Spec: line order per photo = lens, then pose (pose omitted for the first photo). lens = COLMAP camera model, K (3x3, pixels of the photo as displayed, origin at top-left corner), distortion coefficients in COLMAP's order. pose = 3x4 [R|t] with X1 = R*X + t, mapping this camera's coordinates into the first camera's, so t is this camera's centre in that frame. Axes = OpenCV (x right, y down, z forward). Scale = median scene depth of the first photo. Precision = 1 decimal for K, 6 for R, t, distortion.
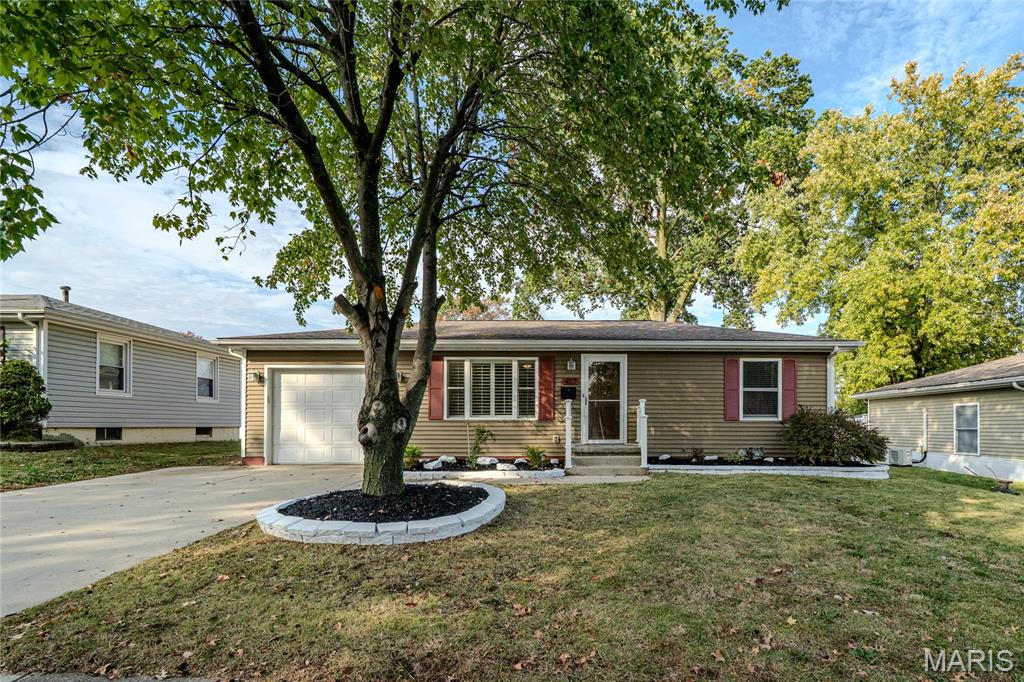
lens RADIAL K [[410.7, 0, 514.3], [0, 410.7, 371.7], [0, 0, 1]] dist [-0.002559, -0.000172]
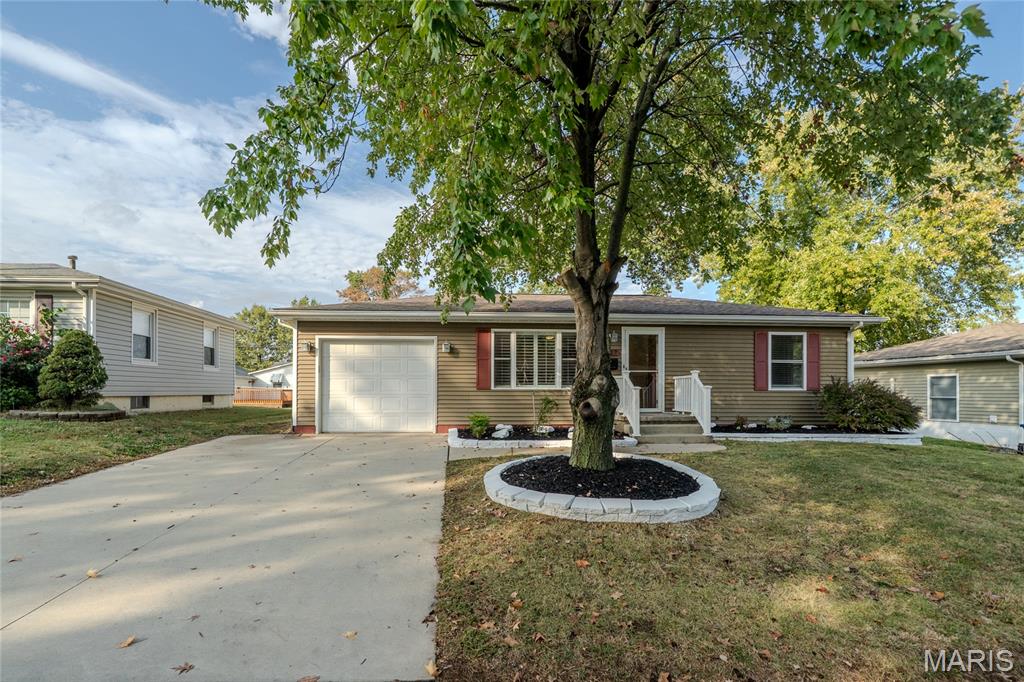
lens RADIAL K [[388.5, 0, 512.0], [0, 388.5, 341.0], [0, 0, 1]] dist [-0.002487, -0.000277]
pose [[0.999383, 0.005698, 0.034654, -0.151333], [-0.005575, 0.999978, -0.003626, -0.001697], [-0.034674, 0.003431, 0.999393, 0.016970]]
